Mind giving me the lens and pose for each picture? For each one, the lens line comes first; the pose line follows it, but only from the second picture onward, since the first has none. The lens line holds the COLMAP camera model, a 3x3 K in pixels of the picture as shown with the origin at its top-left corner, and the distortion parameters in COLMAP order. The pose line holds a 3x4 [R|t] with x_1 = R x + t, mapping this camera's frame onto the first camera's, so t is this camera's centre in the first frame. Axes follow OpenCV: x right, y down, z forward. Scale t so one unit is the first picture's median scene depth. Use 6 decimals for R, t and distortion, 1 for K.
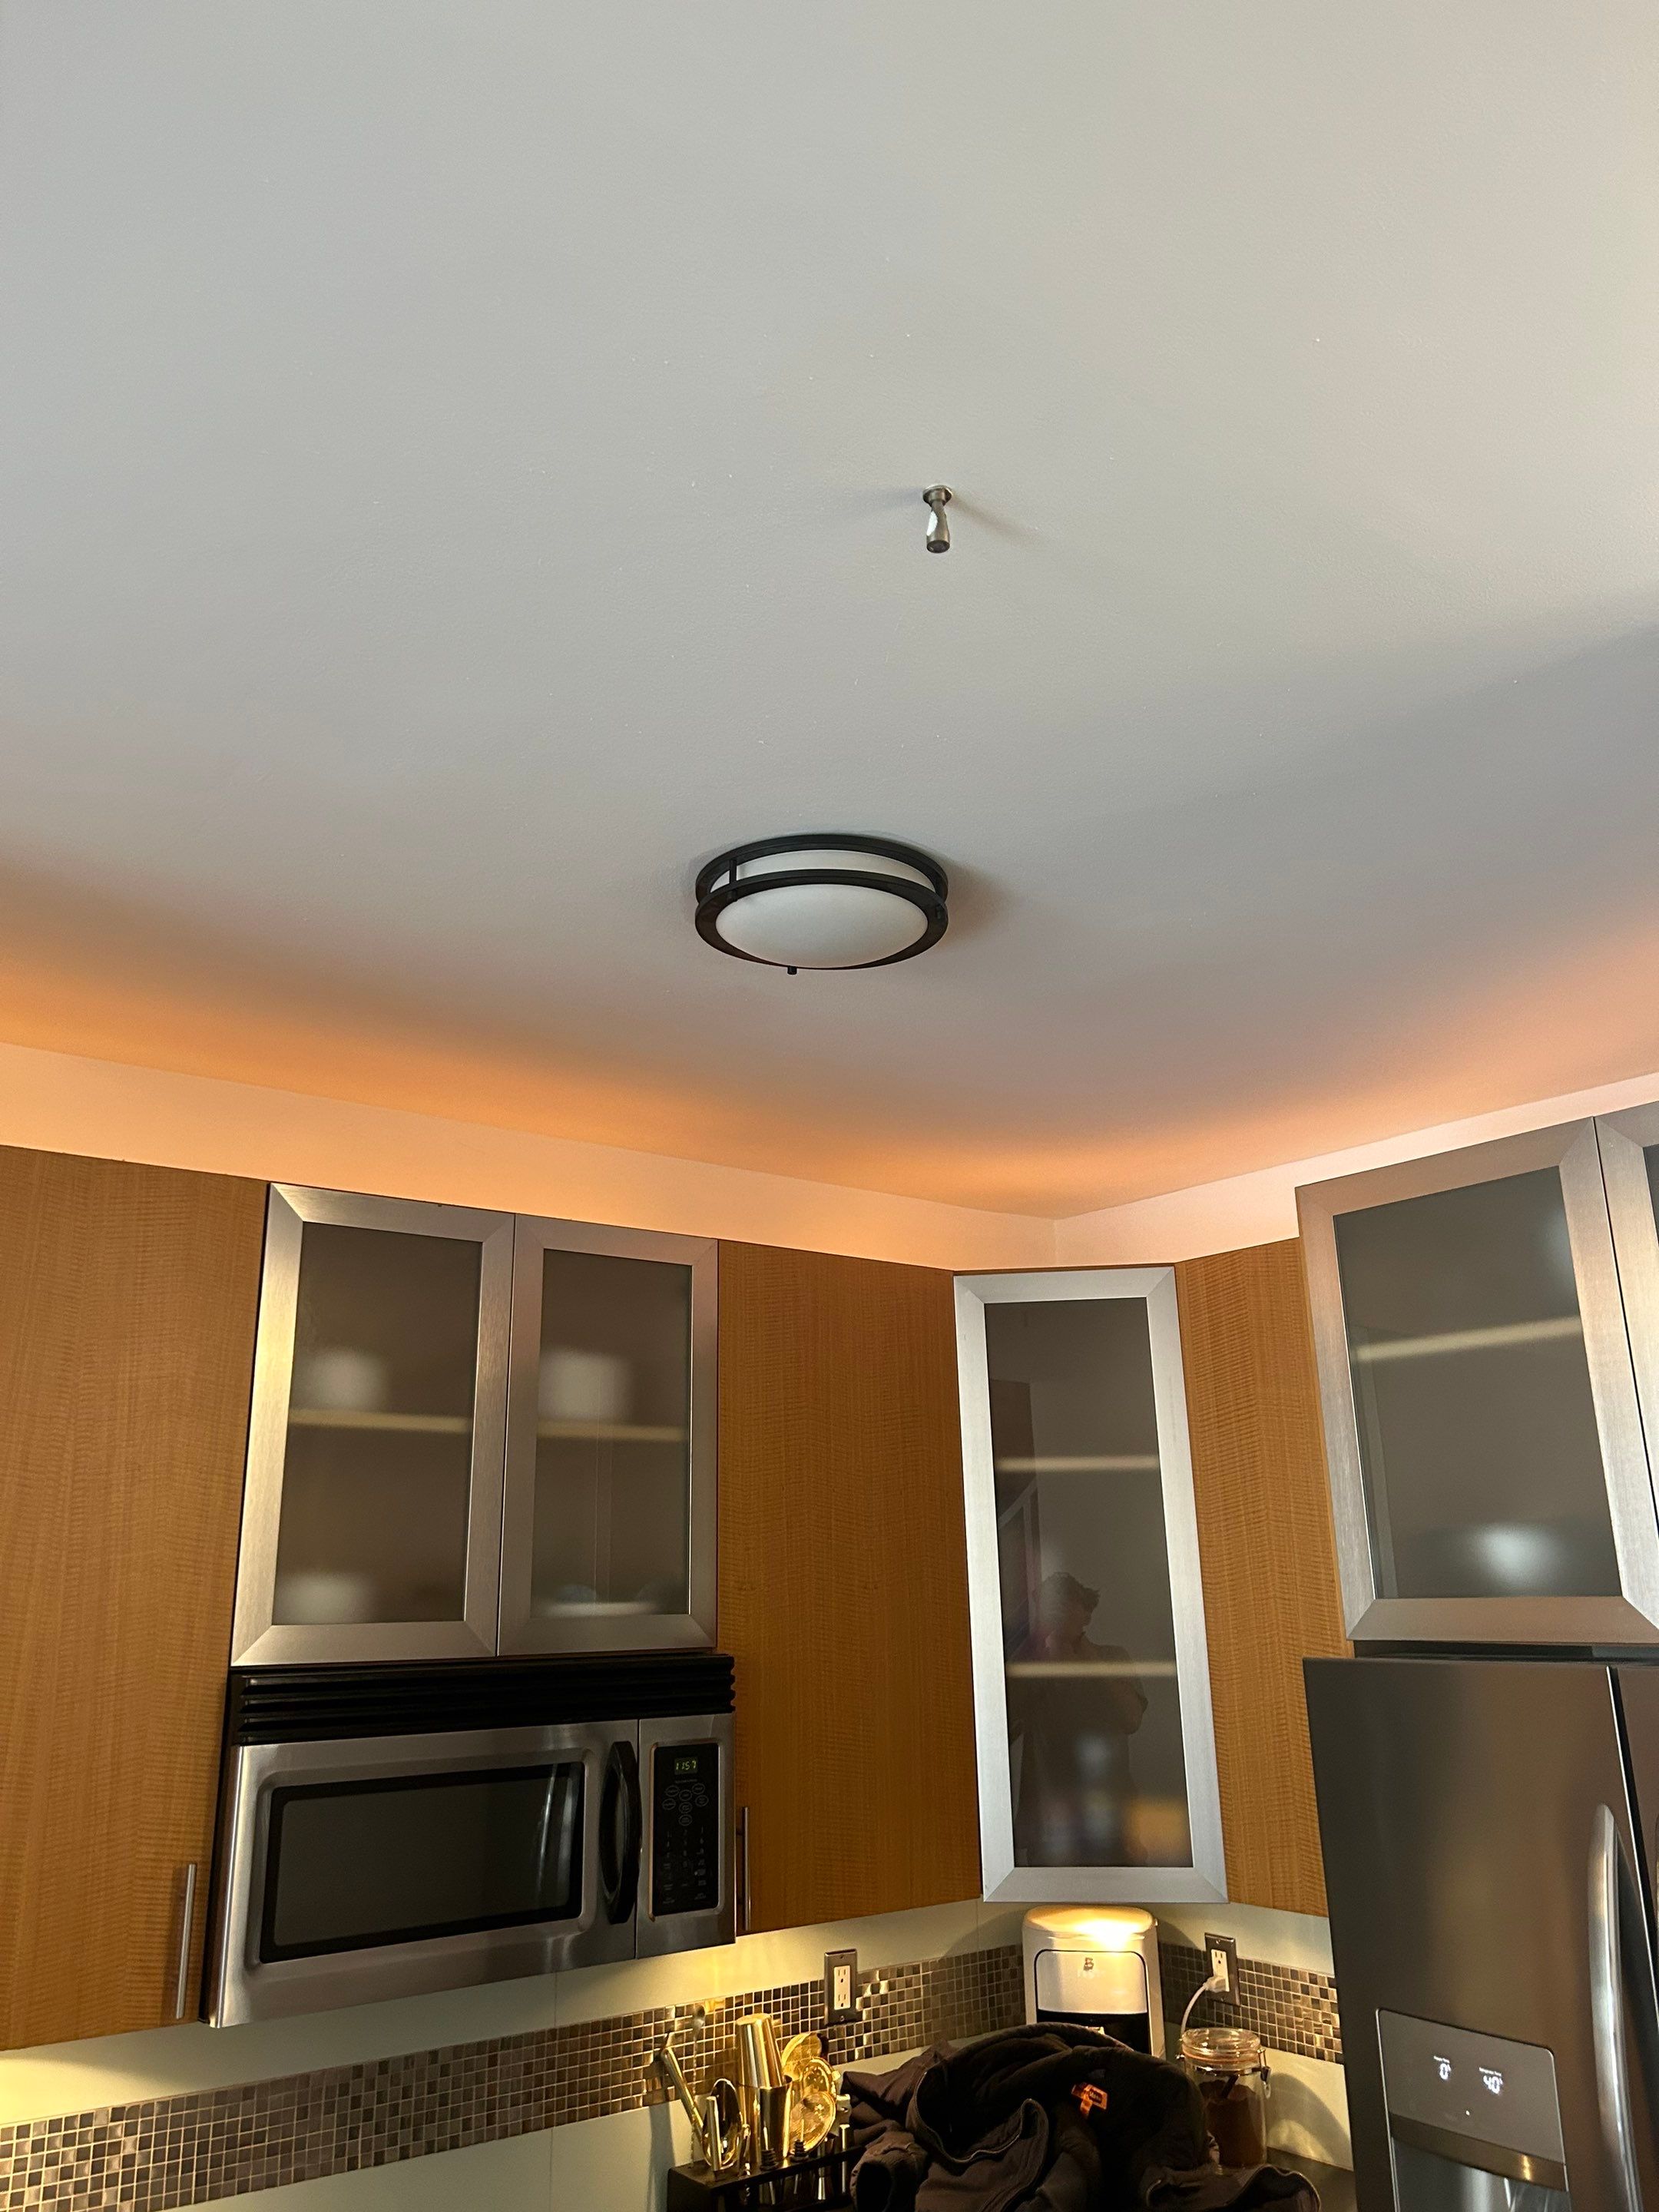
lens RADIAL K [[1604.6, 0, 807.8], [0, 1604.6, 1098.7], [0, 0, 1]] dist [0.032583, -0.039267]
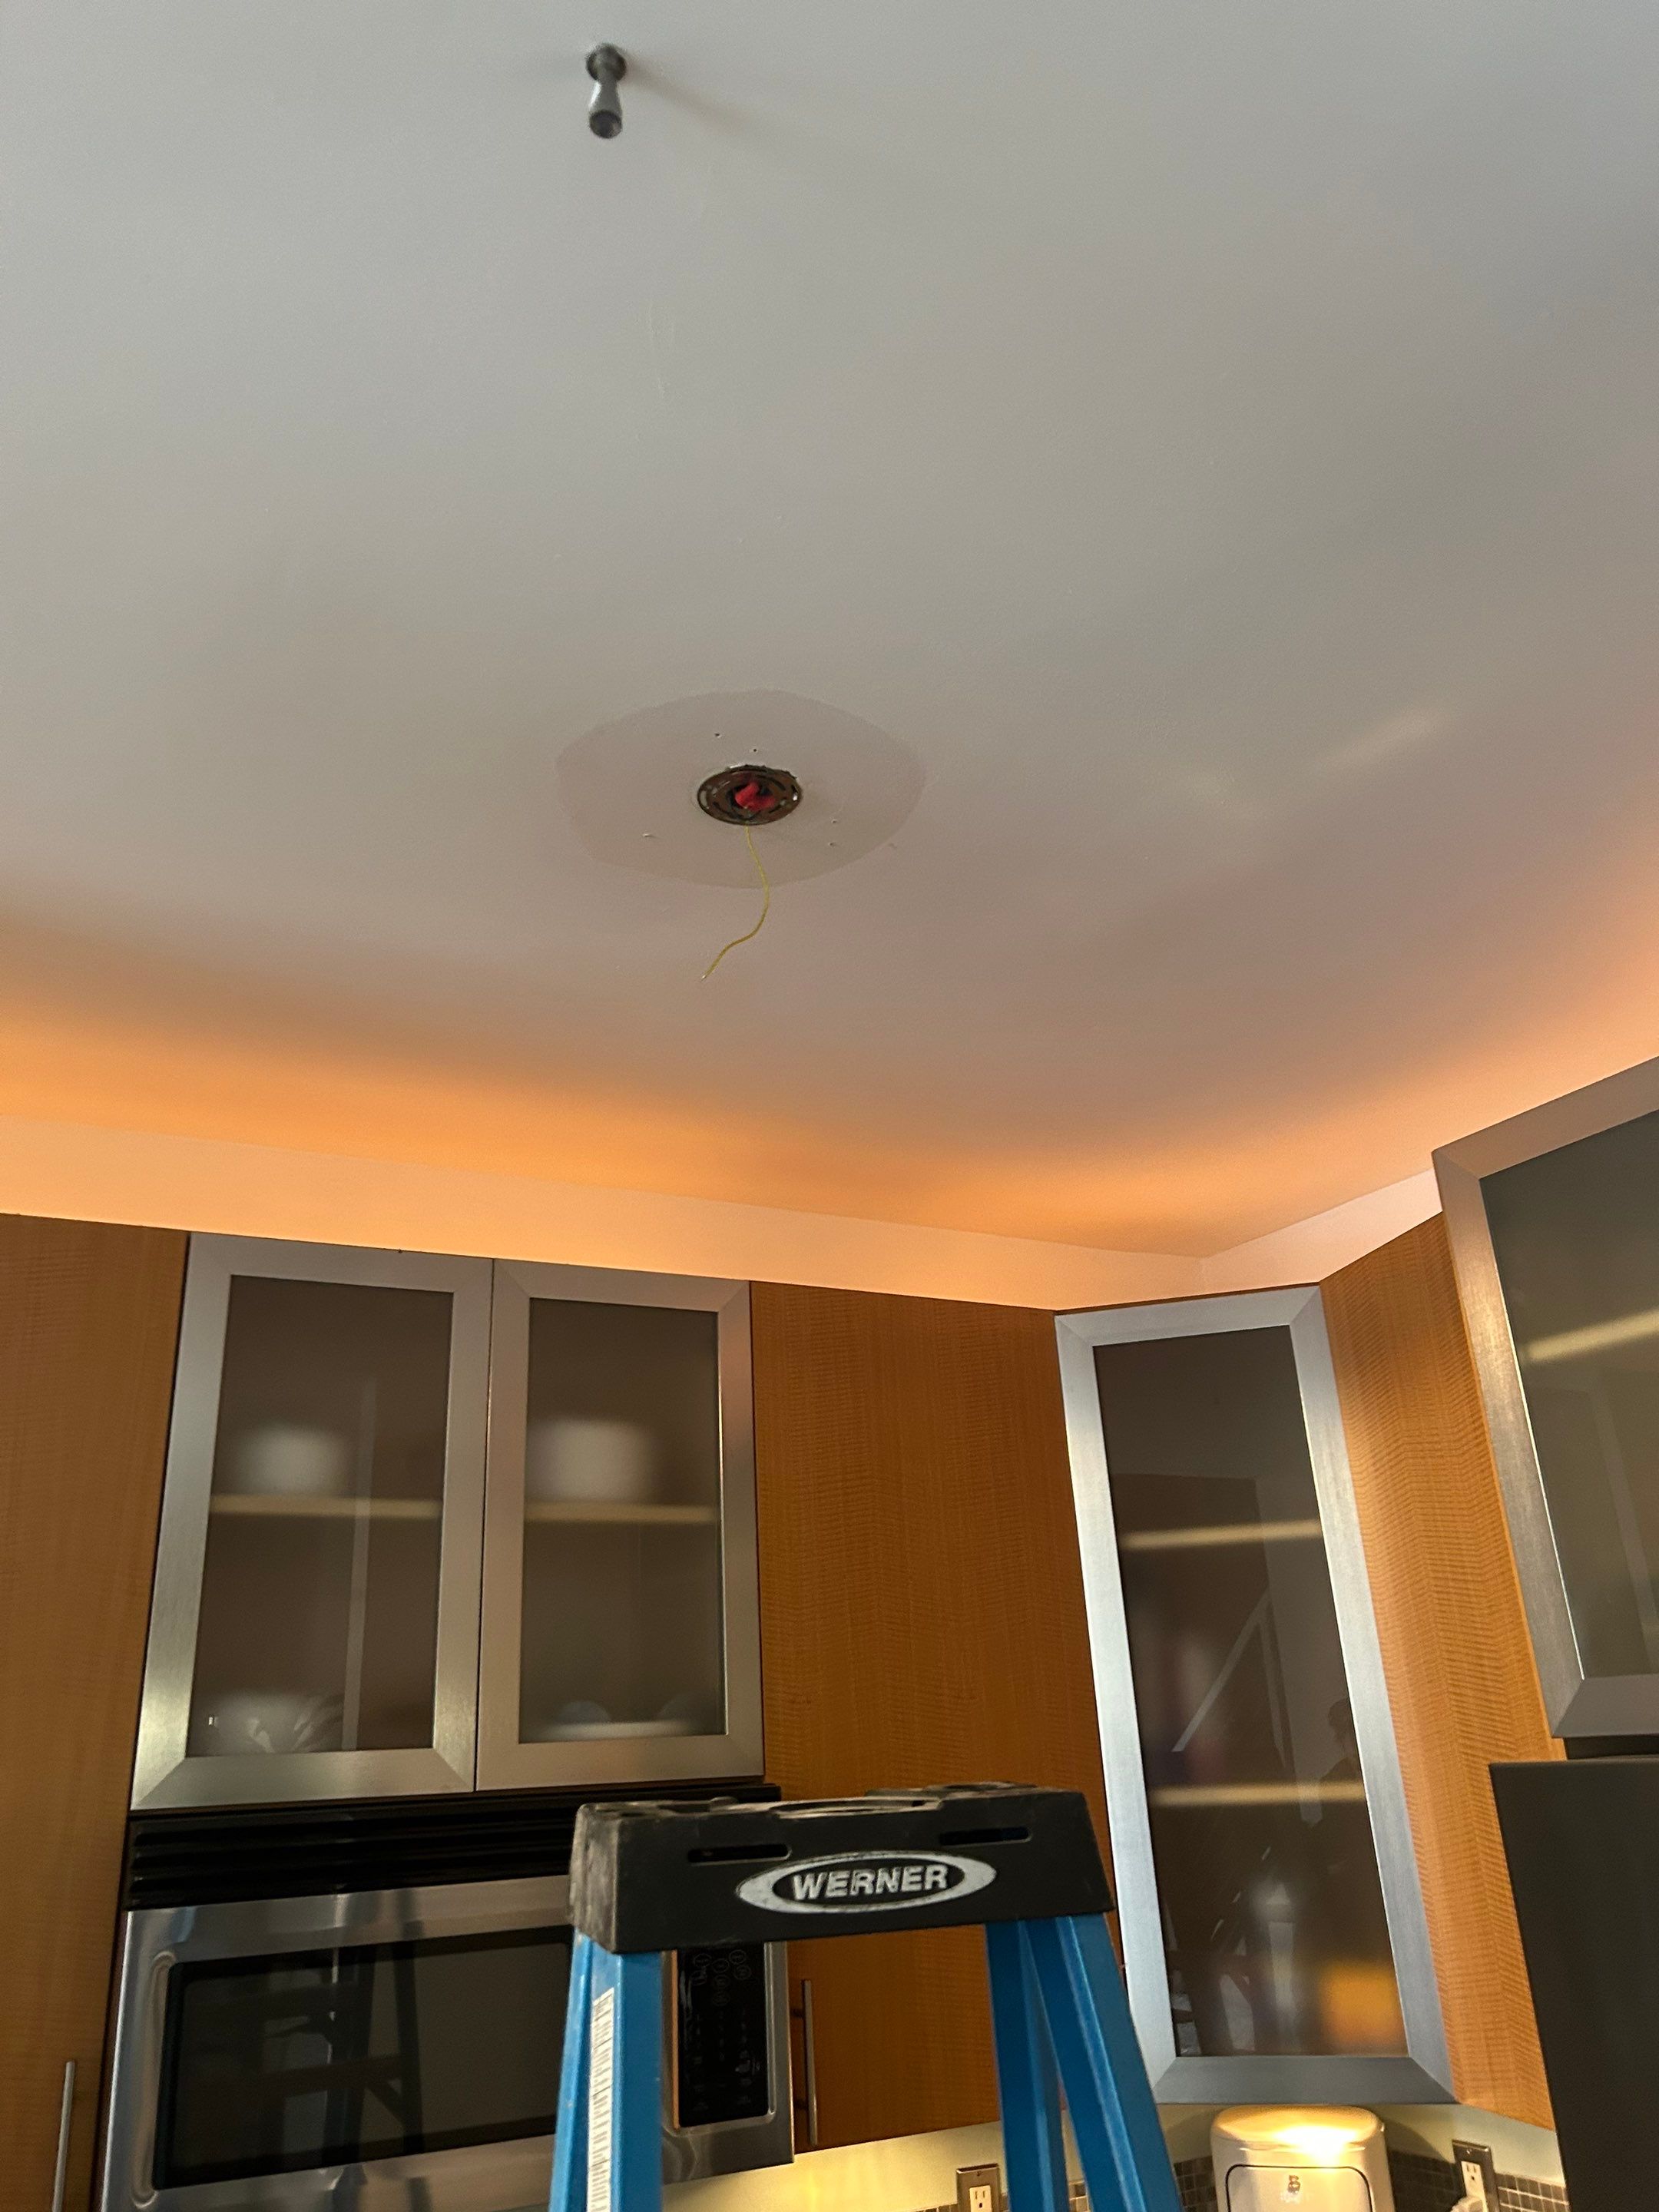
lens RADIAL K [[1604.6, 0, 822.2], [0, 1604.6, 1074.9], [0, 0, 1]] dist [0.032583, -0.039267]
pose [[0.987484, -0.086679, -0.131764, 0.108692], [0.073530, 0.992106, -0.101582, 0.071604], [0.139528, 0.090622, 0.986063, 0.162449]]
